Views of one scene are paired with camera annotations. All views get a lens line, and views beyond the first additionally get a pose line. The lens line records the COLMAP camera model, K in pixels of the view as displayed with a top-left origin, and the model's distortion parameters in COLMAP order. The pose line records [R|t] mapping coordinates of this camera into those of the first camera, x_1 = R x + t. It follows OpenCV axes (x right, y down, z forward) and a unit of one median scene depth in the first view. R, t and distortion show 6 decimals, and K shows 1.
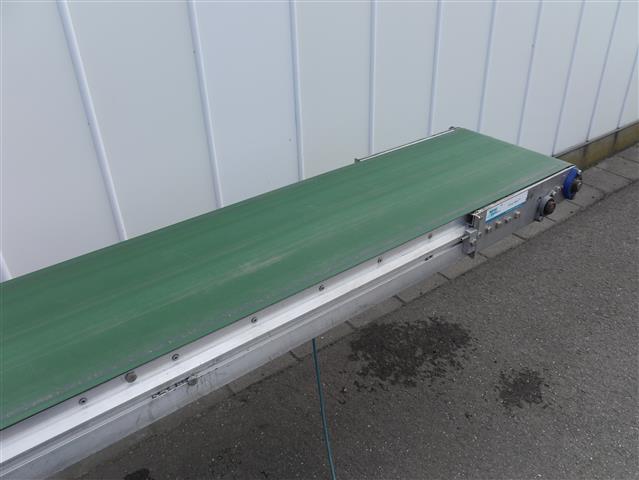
lens RADIAL K [[526.5, 0, 322.1], [0, 526.5, 242.0], [0, 0, 1]] dist [-0.037002, -0.001441]
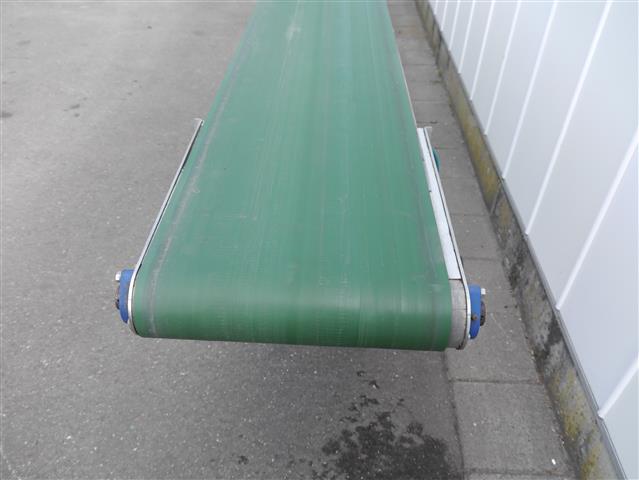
lens RADIAL K [[526.5, 0, 322.1], [0, 526.5, 242.0], [0, 0, 1]] dist [-0.037002, -0.001441]
pose [[-0.623875, 0.503391, -0.597810, 0.456381], [-0.425397, 0.422951, 0.800094, -0.421944], [0.655604, 0.753465, -0.049728, 0.790980]]
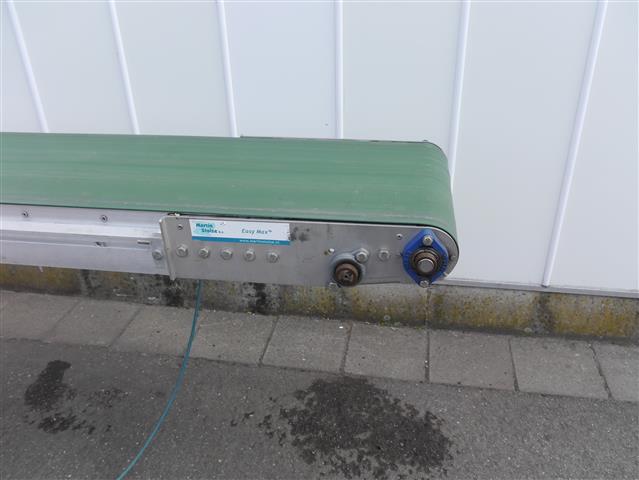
lens RADIAL K [[526.5, 0, 322.1], [0, 526.5, 242.0], [0, 0, 1]] dist [-0.037002, -0.001441]
pose [[0.690657, 0.352793, -0.631292, 0.539346], [-0.373579, 0.921492, 0.106260, -0.104848], [0.619219, 0.162448, 0.768231, 0.364458]]
